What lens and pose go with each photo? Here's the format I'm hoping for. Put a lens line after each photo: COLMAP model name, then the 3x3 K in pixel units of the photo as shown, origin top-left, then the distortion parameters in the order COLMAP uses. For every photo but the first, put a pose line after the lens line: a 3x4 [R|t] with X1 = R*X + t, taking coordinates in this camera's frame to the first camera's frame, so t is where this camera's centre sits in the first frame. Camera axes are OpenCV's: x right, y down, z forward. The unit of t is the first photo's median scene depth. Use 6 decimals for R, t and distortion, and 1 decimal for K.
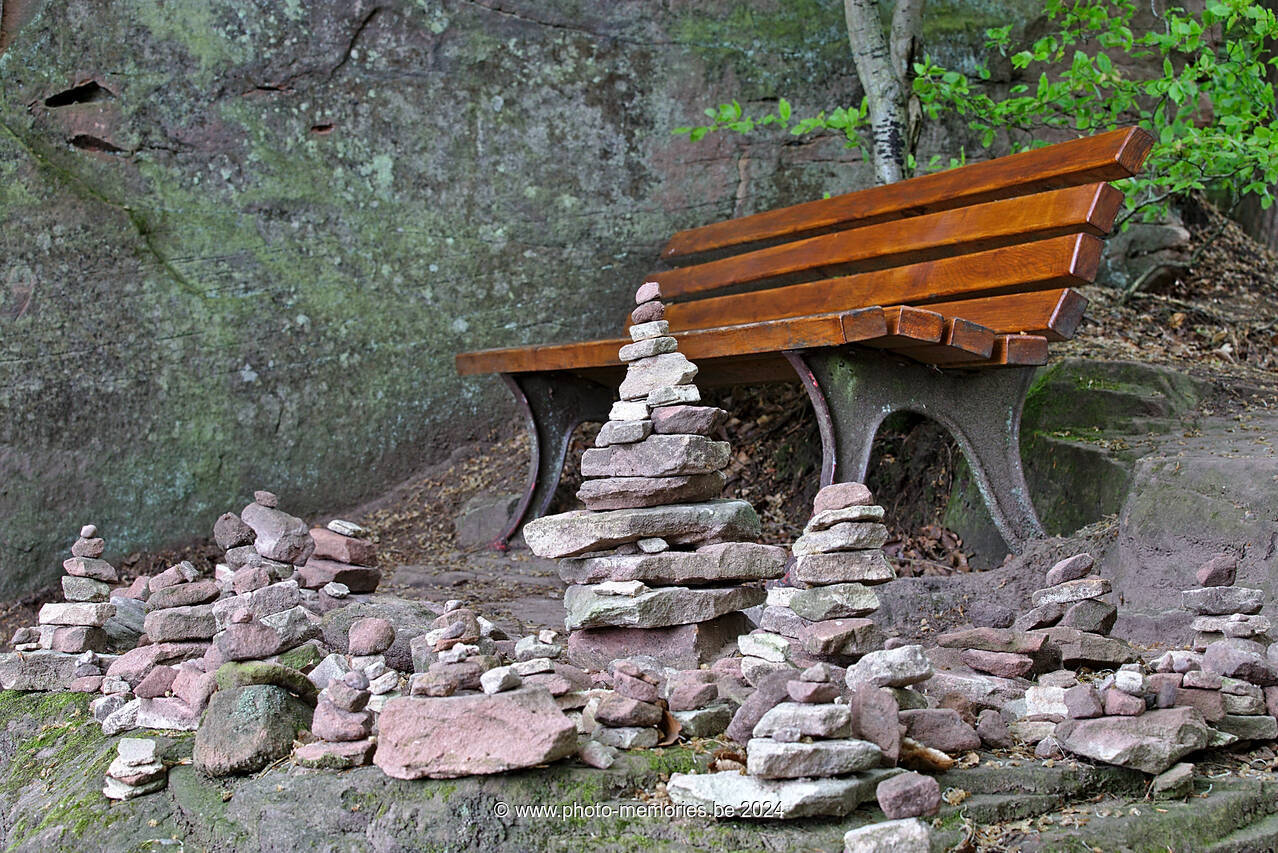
lens RADIAL K [[2586.3, 0, 638.9], [0, 2586.3, 426.1], [0, 0, 1]] dist [-0.254657, 0.000000]
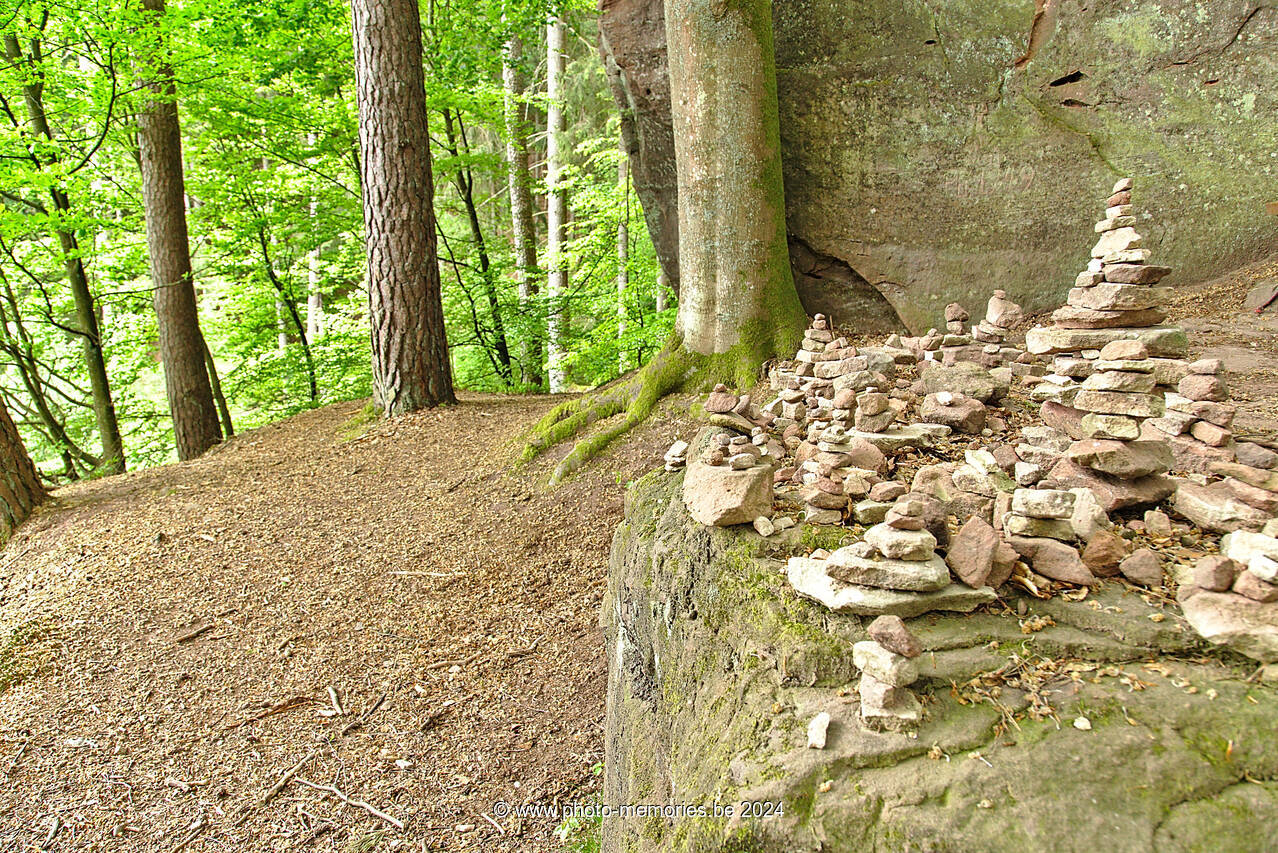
lens RADIAL K [[849.3, 0, 639.7], [0, 849.3, 434.1], [0, 0, 1]] dist [-0.002319, 0.001486]
pose [[0.659313, 0.175540, -0.731090, 0.109770], [0.008208, 0.970625, 0.240457, -0.017208], [0.751824, -0.164537, 0.638505, 0.239148]]
